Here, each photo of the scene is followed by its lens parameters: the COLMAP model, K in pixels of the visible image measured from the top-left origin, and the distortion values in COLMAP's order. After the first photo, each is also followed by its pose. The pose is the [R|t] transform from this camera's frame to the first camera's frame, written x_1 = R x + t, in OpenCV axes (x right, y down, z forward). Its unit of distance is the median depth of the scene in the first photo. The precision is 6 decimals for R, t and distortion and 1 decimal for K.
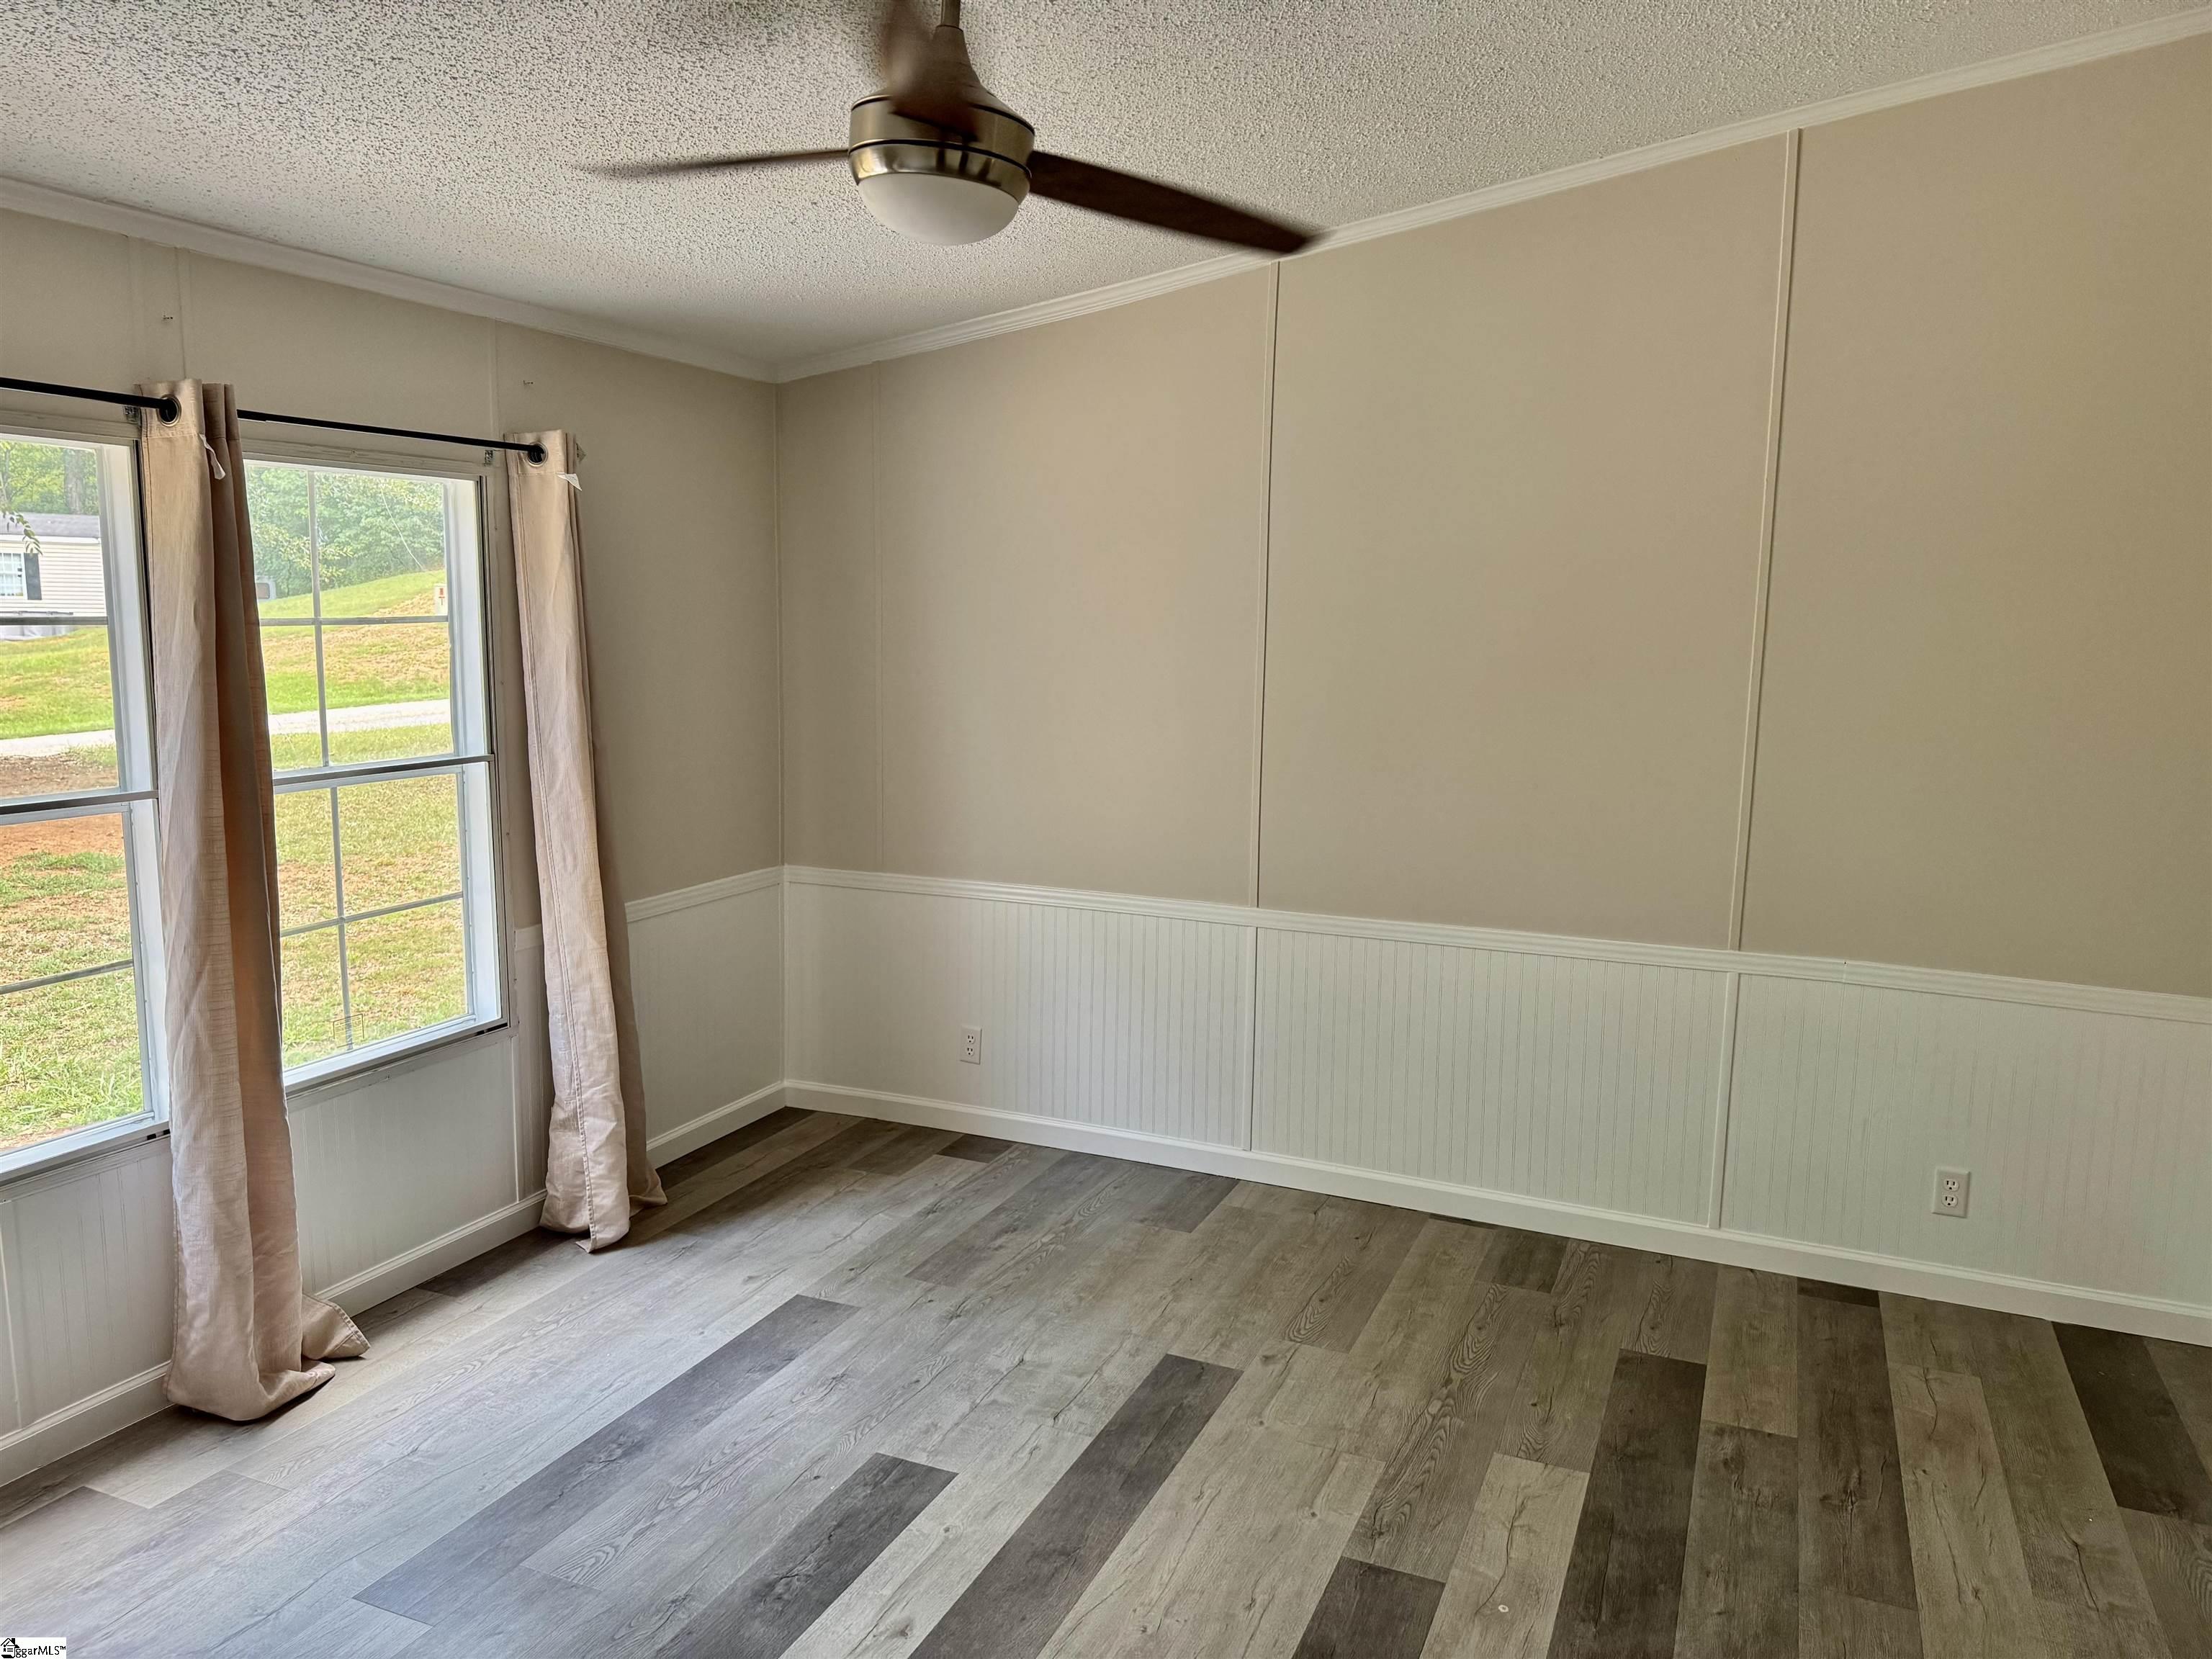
lens RADIAL K [[1558.8, 0, 1100.4], [0, 1558.8, 830.4], [0, 0, 1]] dist [0.052451, -0.058223]
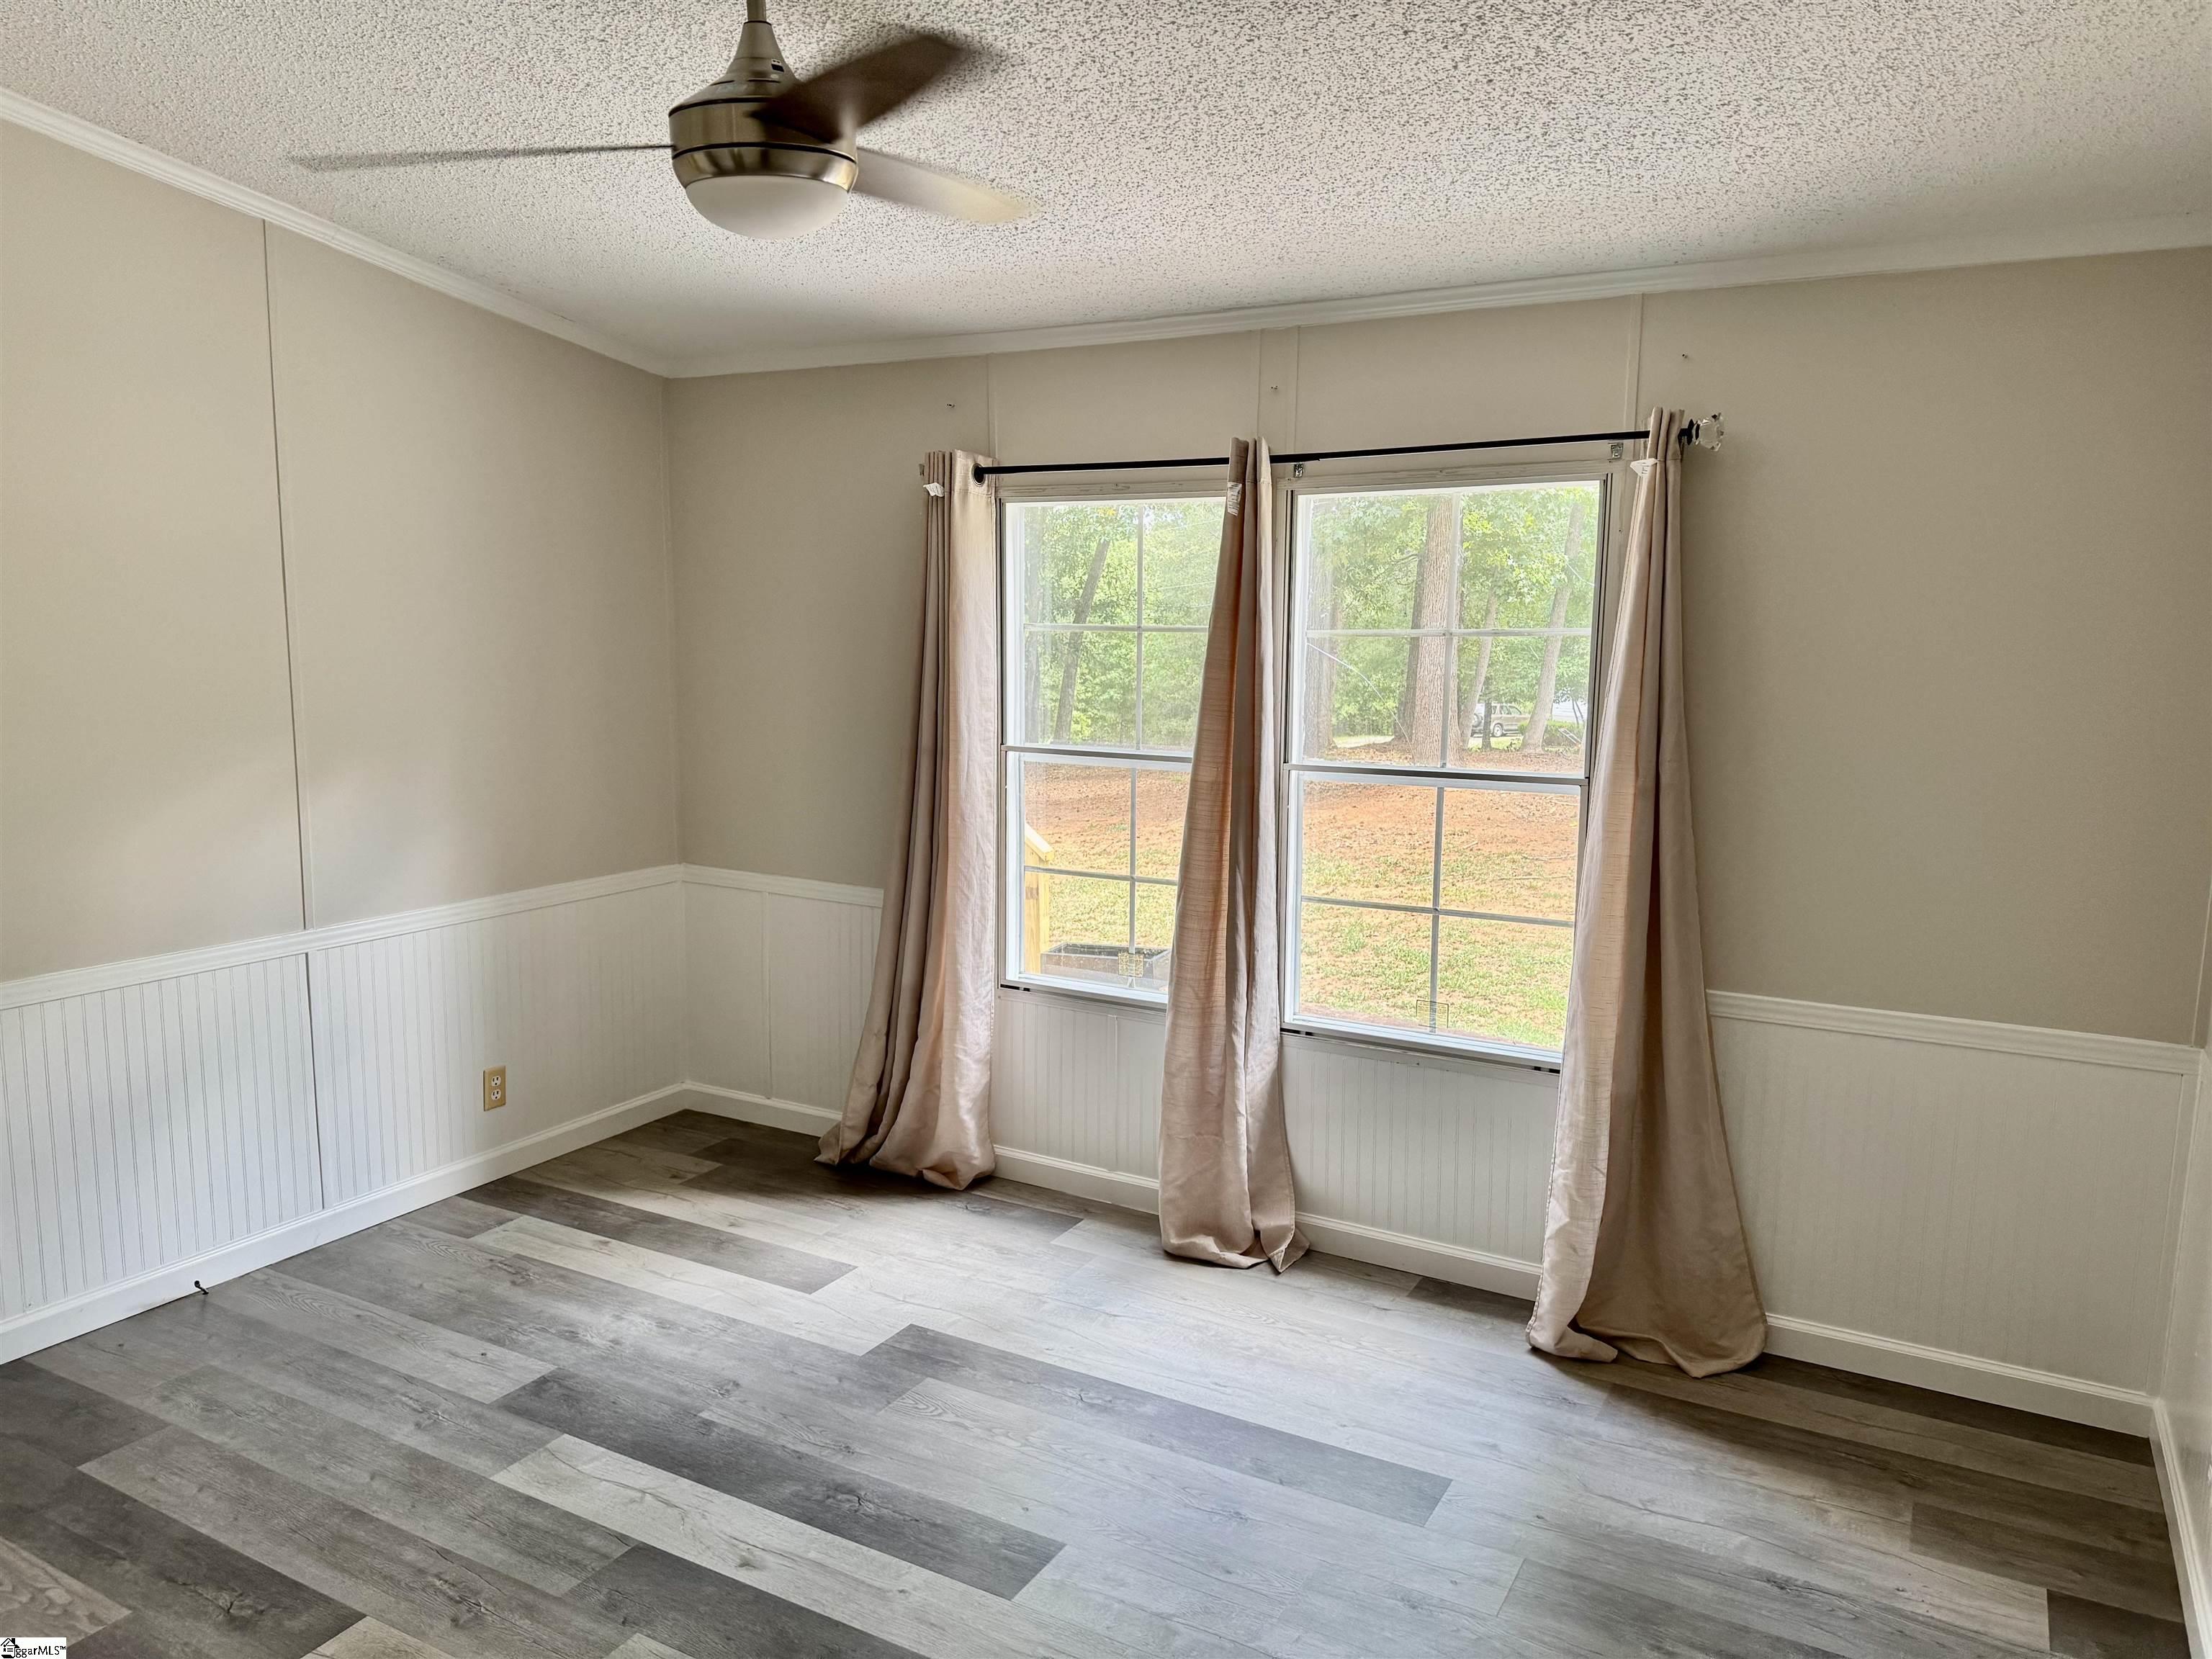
lens RADIAL K [[1558.8, 0, 1104.7], [0, 1558.8, 823.8], [0, 0, 1]] dist [0.052451, -0.058223]
pose [[-0.090210, 0.132765, -0.987034, 0.550948], [-0.152404, 0.977561, 0.145420, -0.114925], [0.984193, 0.163546, -0.067952, 0.805133]]
